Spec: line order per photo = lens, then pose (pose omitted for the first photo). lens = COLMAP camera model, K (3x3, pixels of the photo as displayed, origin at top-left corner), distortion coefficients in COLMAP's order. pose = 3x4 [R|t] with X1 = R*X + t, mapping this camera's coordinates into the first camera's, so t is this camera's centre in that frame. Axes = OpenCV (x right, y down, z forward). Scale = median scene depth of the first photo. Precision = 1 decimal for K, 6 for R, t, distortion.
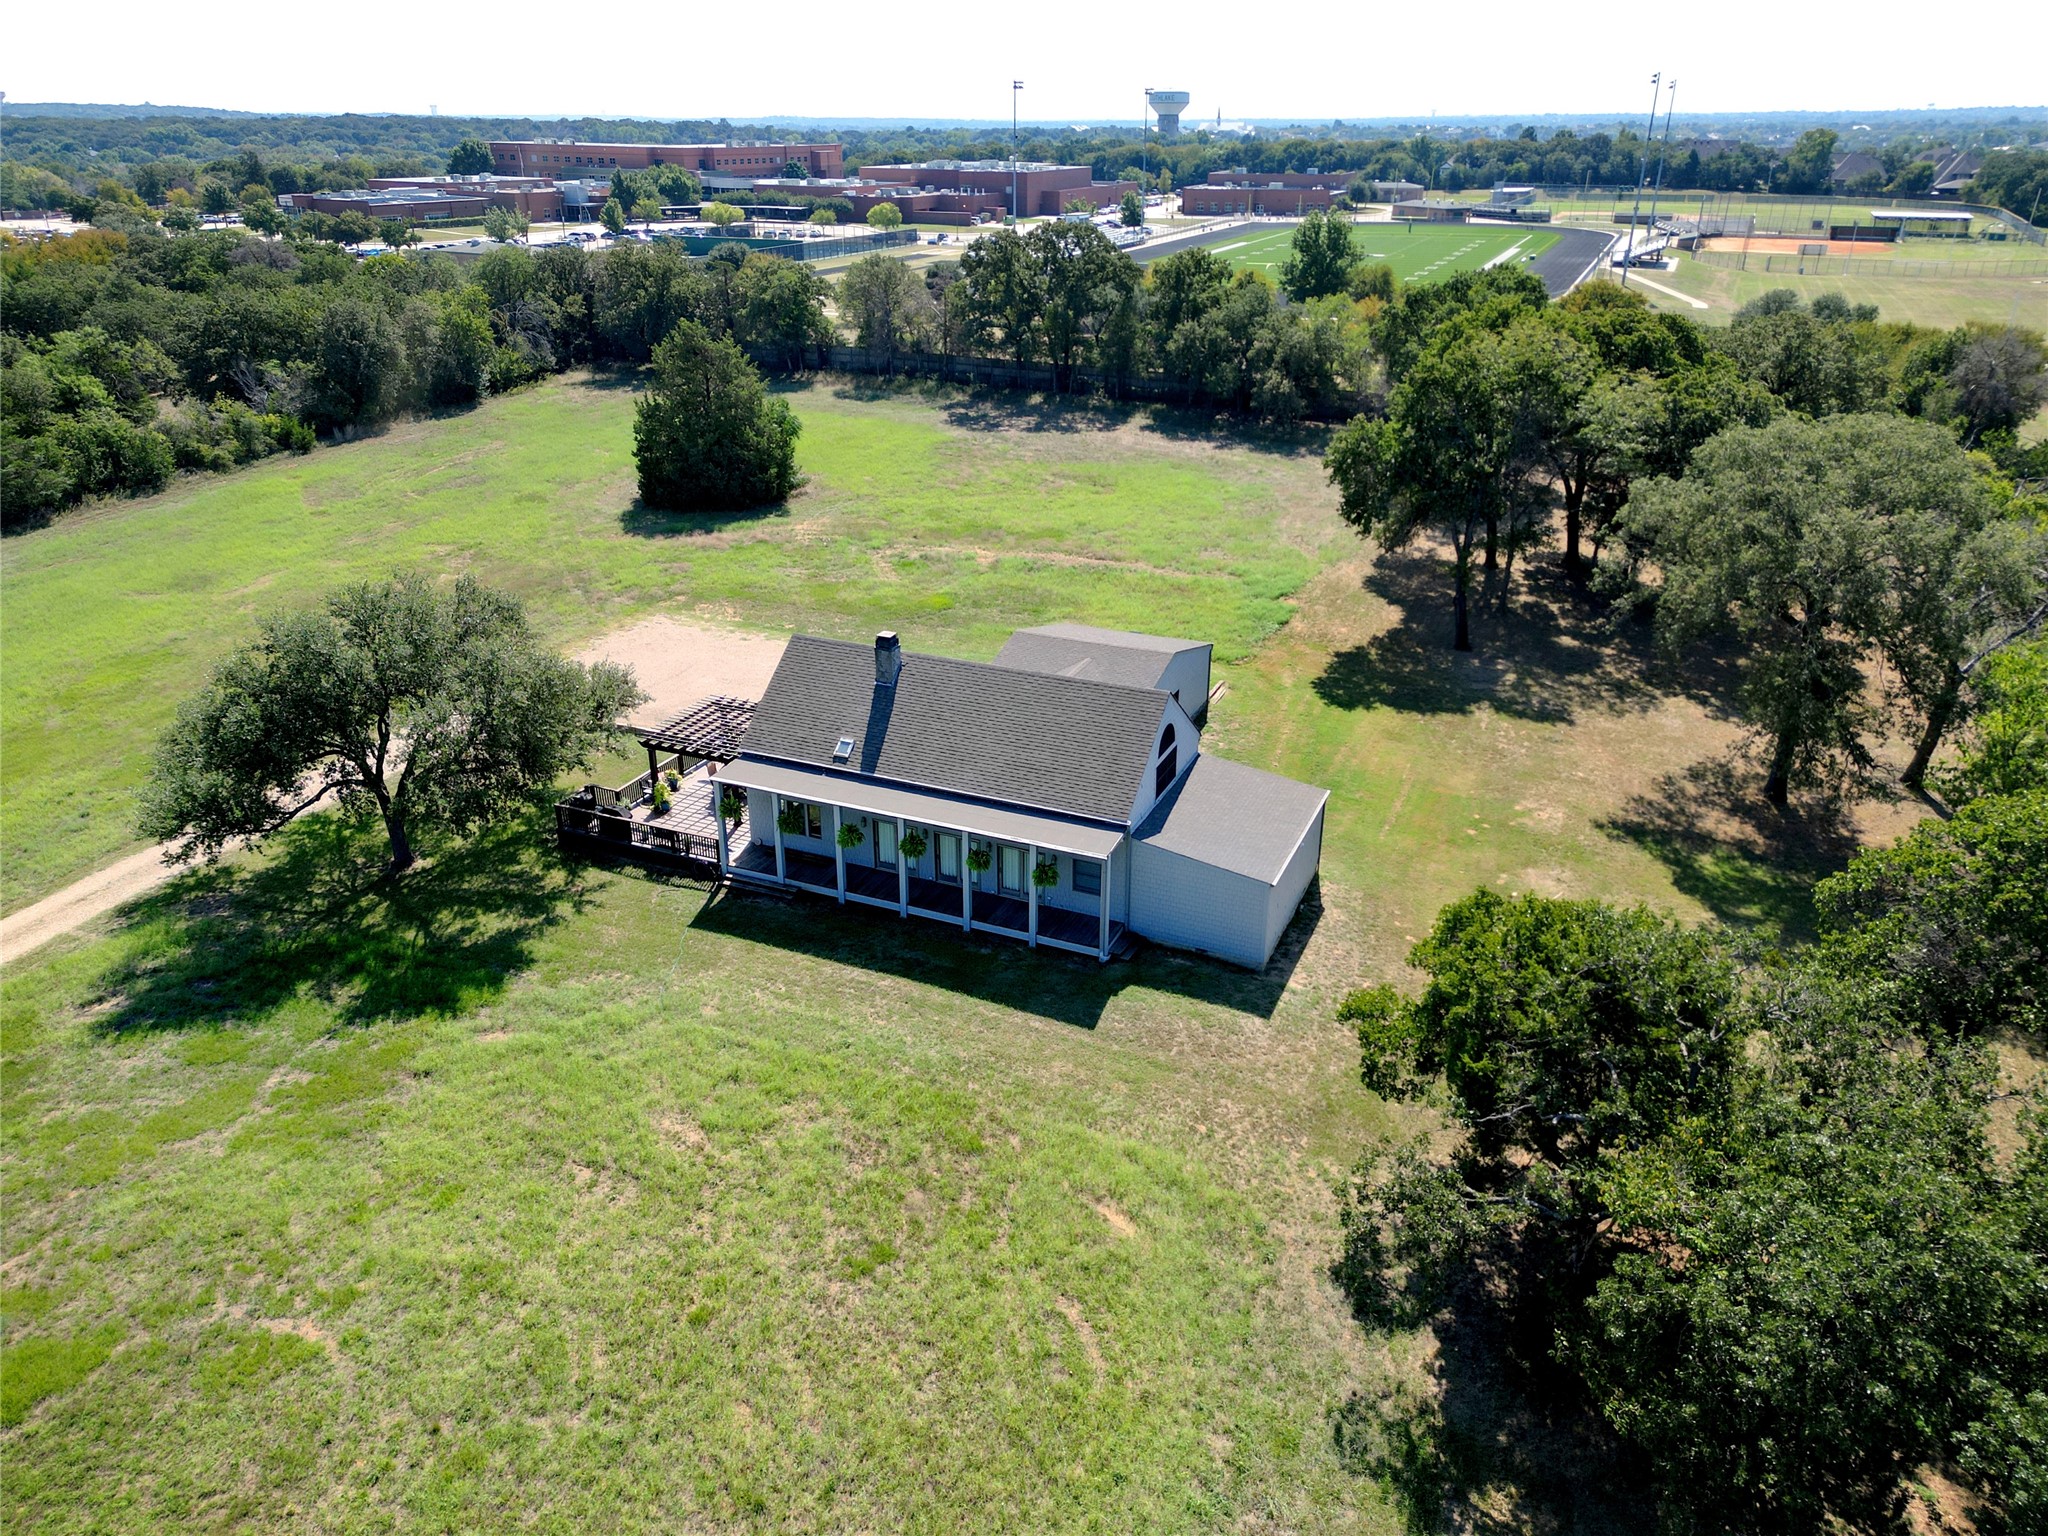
lens RADIAL K [[1452.5, 0, 1024.0], [0, 1452.5, 768.0], [0, 0, 1]] dist [0.127288, -0.117008]
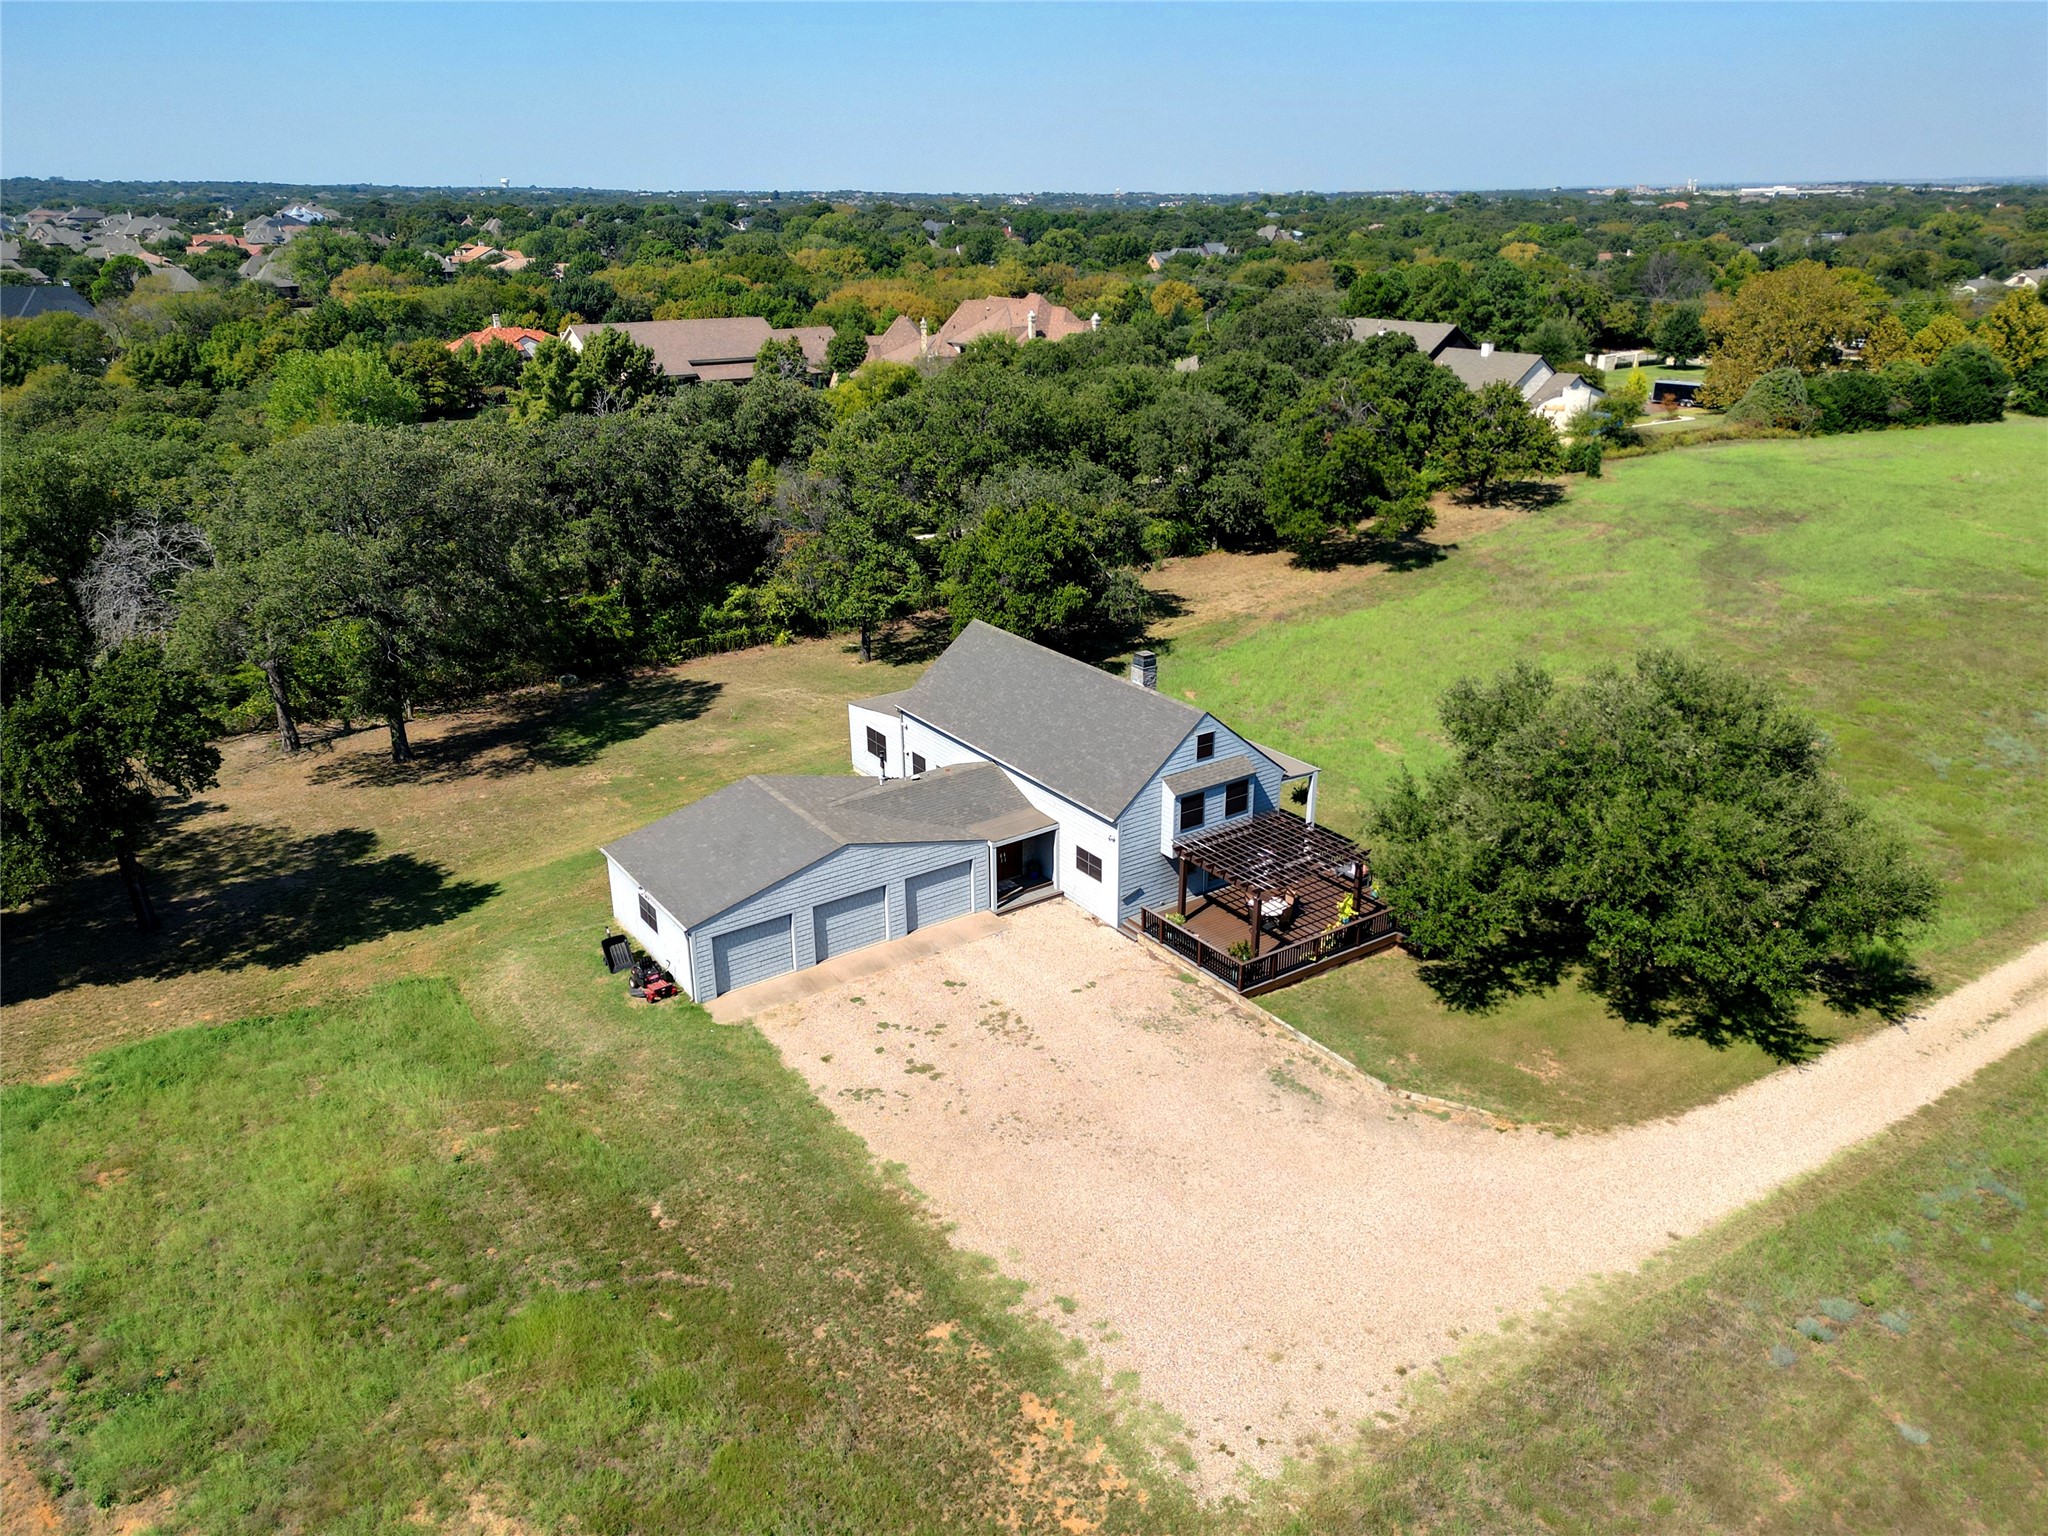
lens RADIAL K [[1452.5, 0, 1024.0], [0, 1452.5, 768.0], [0, 0, 1]] dist [0.127288, -0.117008]
pose [[-0.856341, -0.183138, 0.482846, -0.416499], [0.214420, 0.724501, 0.655074, -0.566038], [-0.469791, 0.664499, -0.581151, 1.313033]]
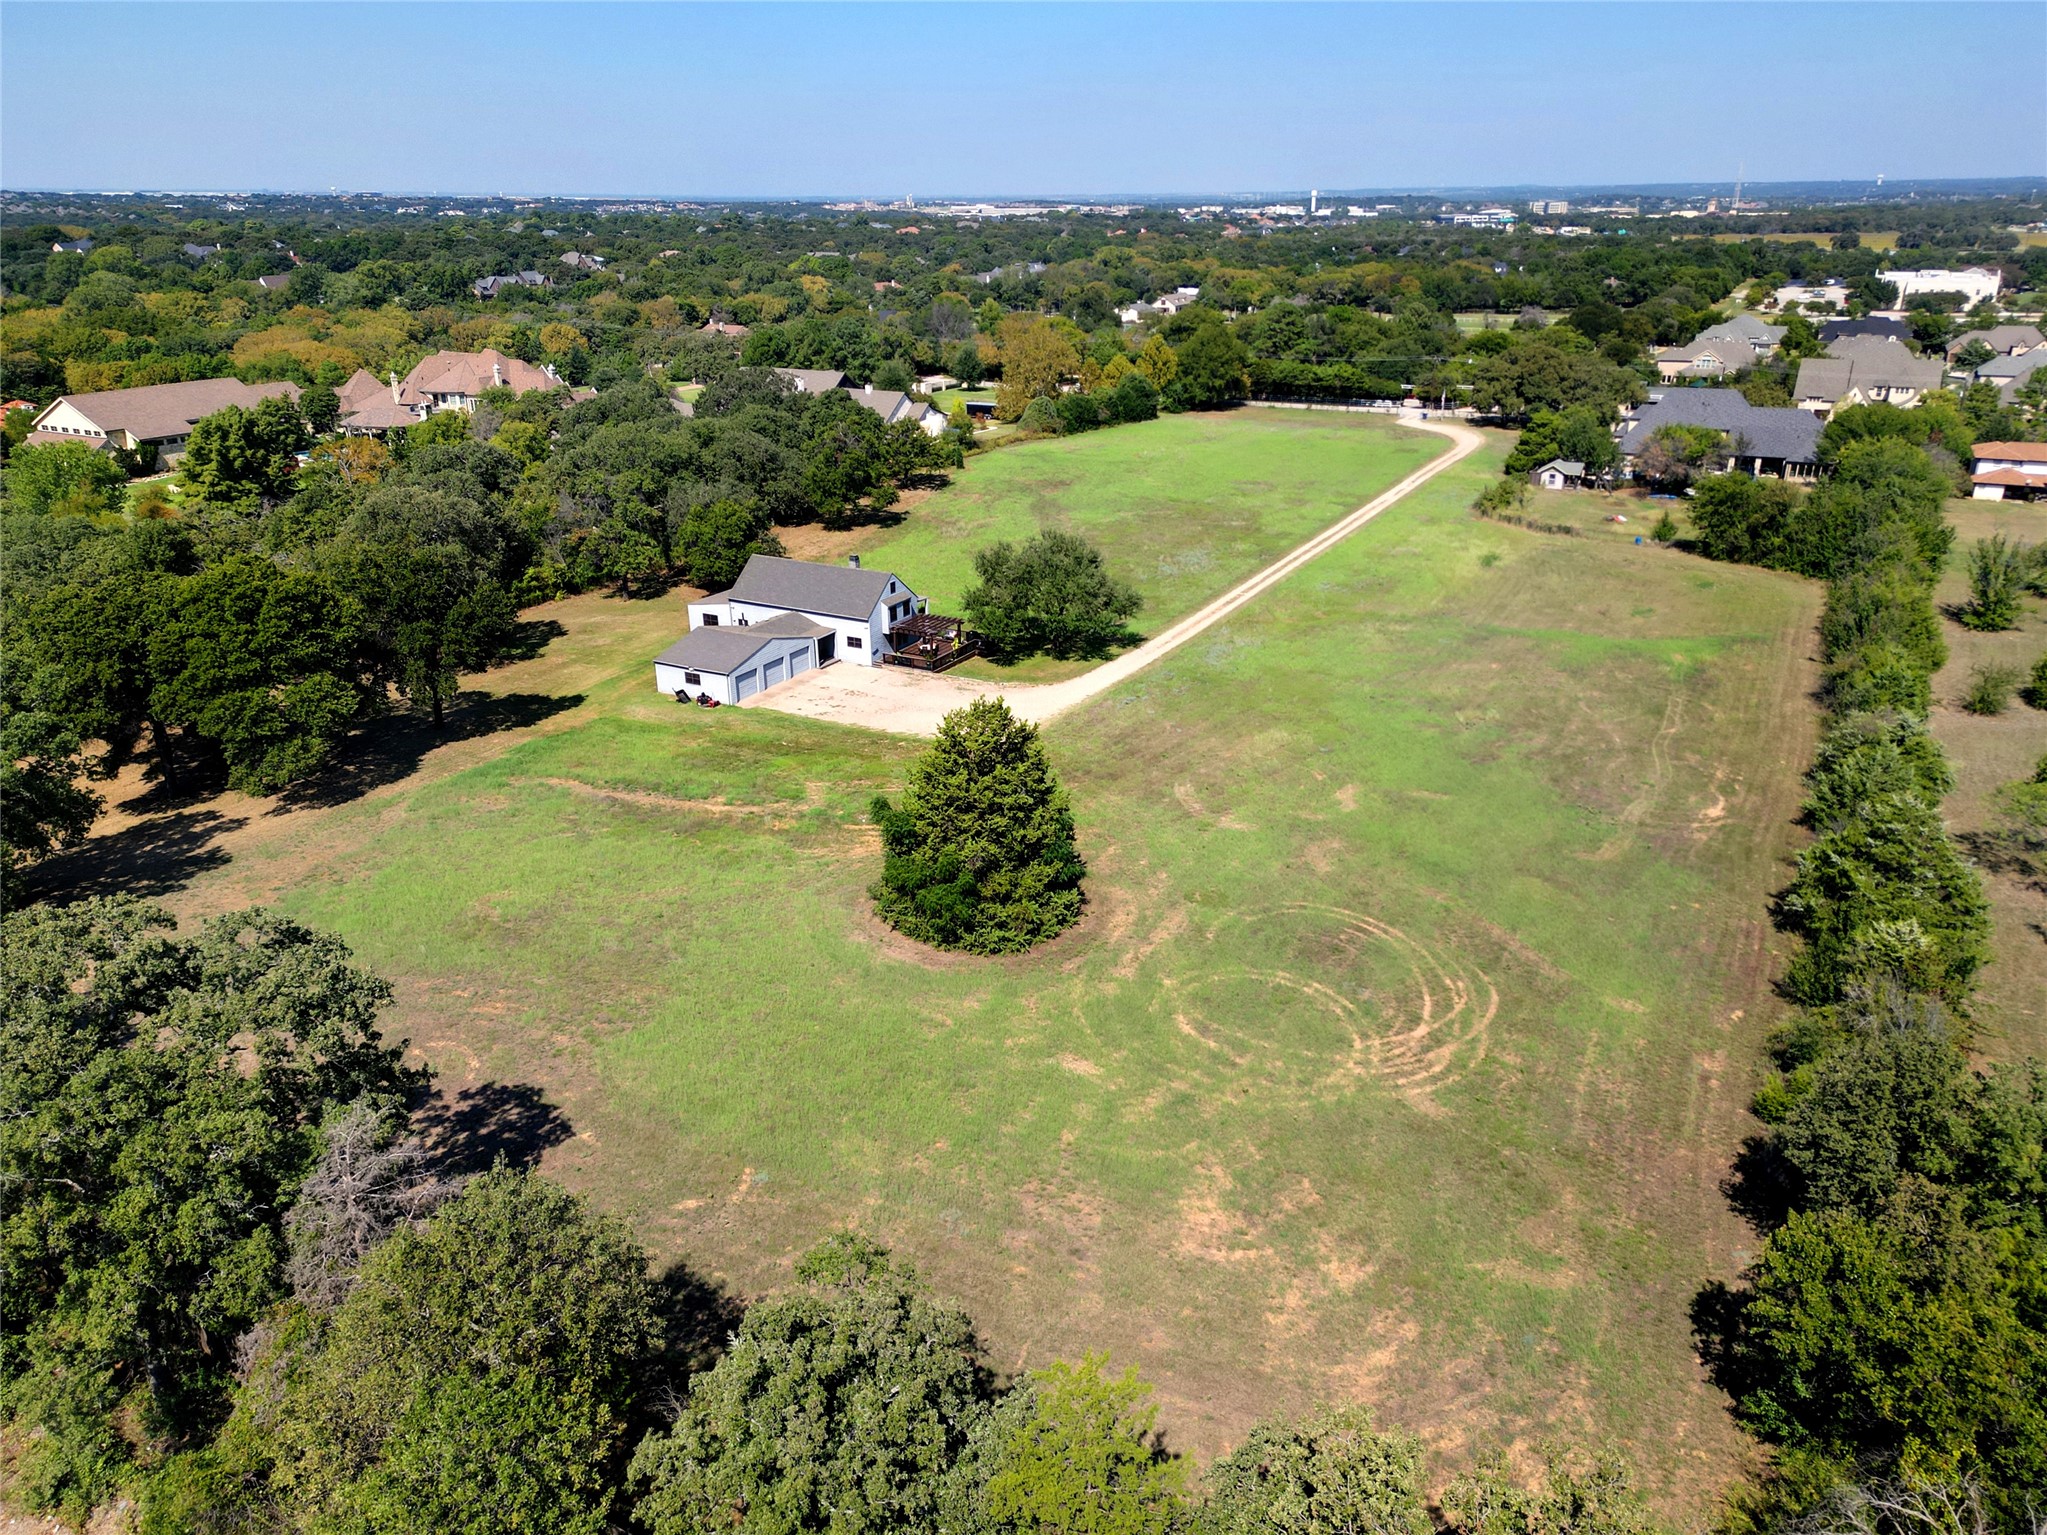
lens RADIAL K [[1449.4, 0, 1023.5], [0, 1449.4, 767.5], [0, 0, 1]] dist [0.212961, -0.470937]
pose [[-0.997208, -0.021403, 0.071535, -0.438283], [0.035732, 0.704428, 0.708875, -1.228483], [-0.065563, 0.709452, -0.701697, 2.304596]]
